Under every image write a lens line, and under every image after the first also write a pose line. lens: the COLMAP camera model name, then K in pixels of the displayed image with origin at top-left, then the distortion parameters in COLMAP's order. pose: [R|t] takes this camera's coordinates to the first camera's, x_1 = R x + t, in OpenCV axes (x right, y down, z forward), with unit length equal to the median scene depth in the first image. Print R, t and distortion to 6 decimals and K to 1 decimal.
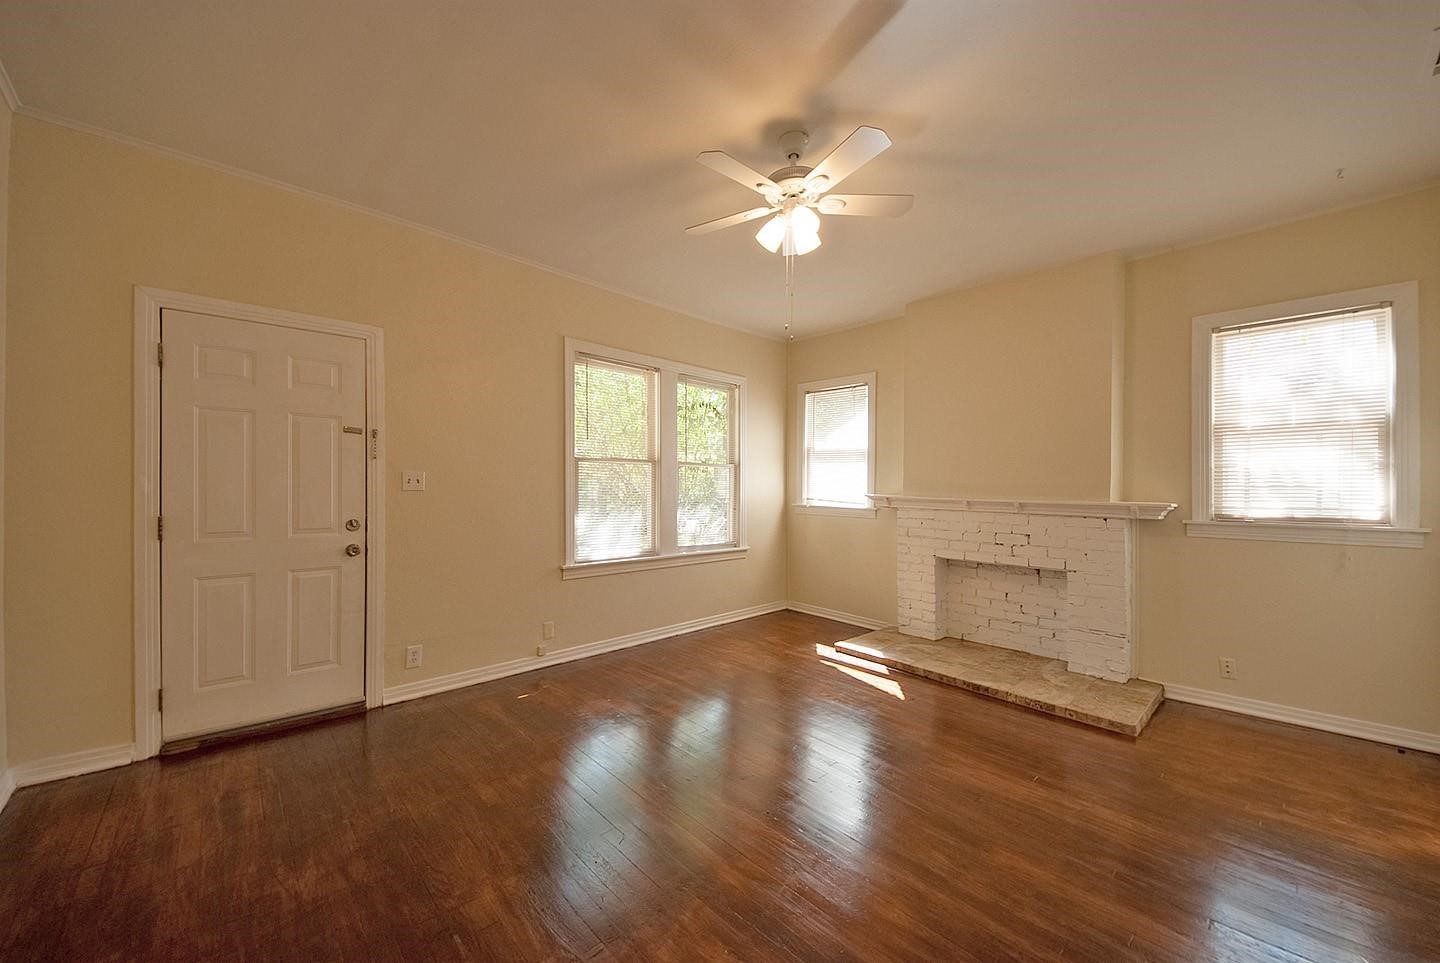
lens RADIAL K [[537.5, 0, 713.3], [0, 537.5, 485.2], [0, 0, 1]] dist [0.003819, -0.001935]
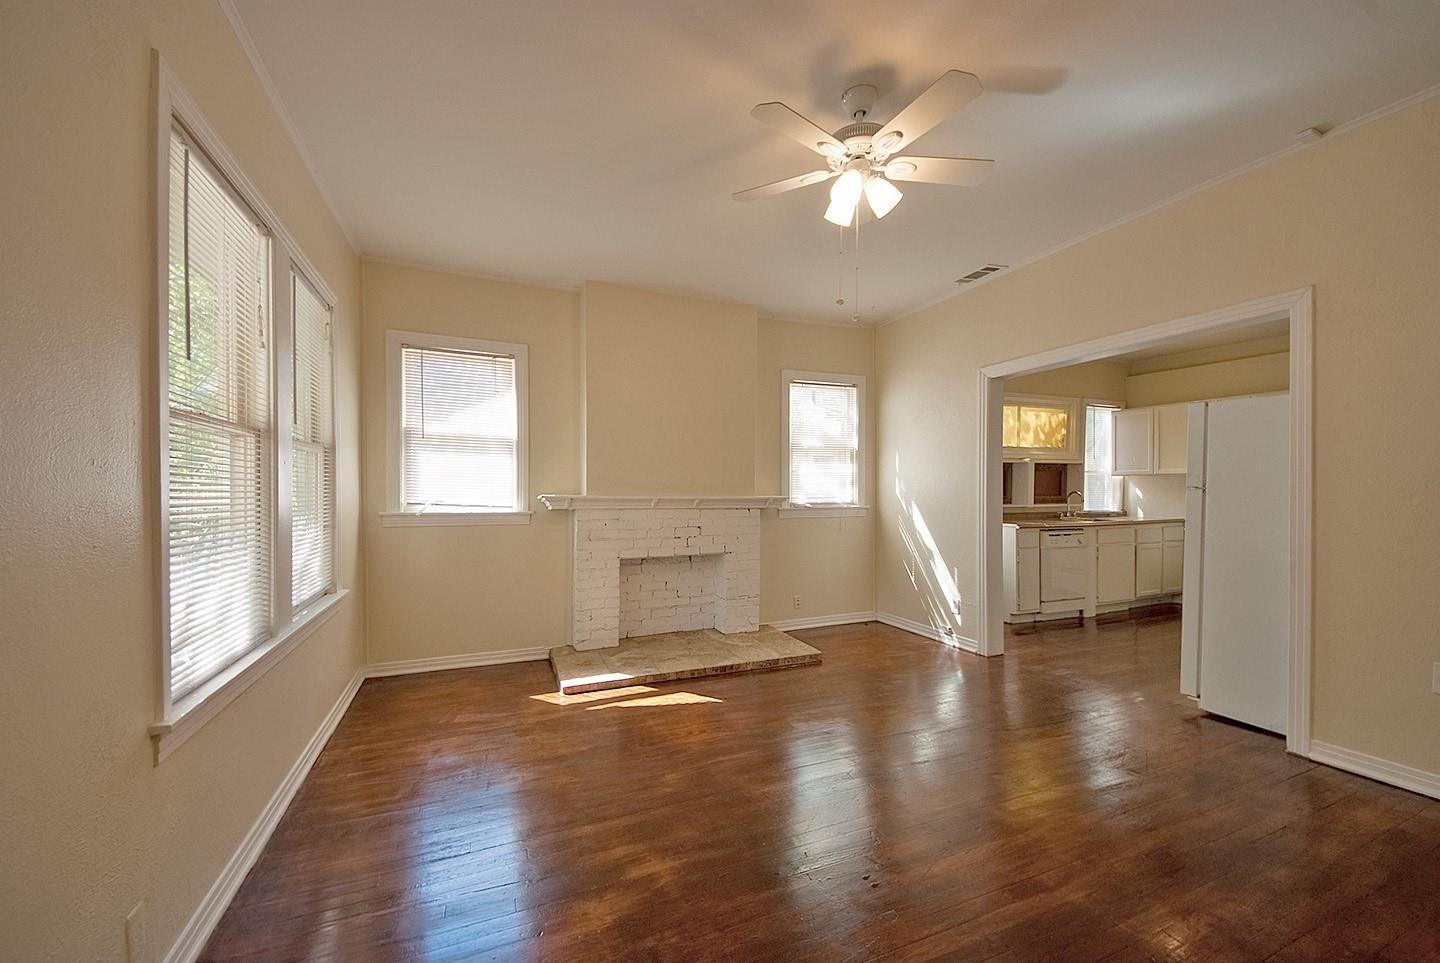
lens RADIAL K [[547.9, 0, 727.2], [0, 547.9, 483.0], [0, 0, 1]] dist [0.015631, -0.003116]
pose [[0.328842, -0.001762, 0.944383, -0.492395], [-0.000679, 0.999998, 0.002103, -0.003433], [-0.944385, -0.001333, 0.328840, 0.553034]]
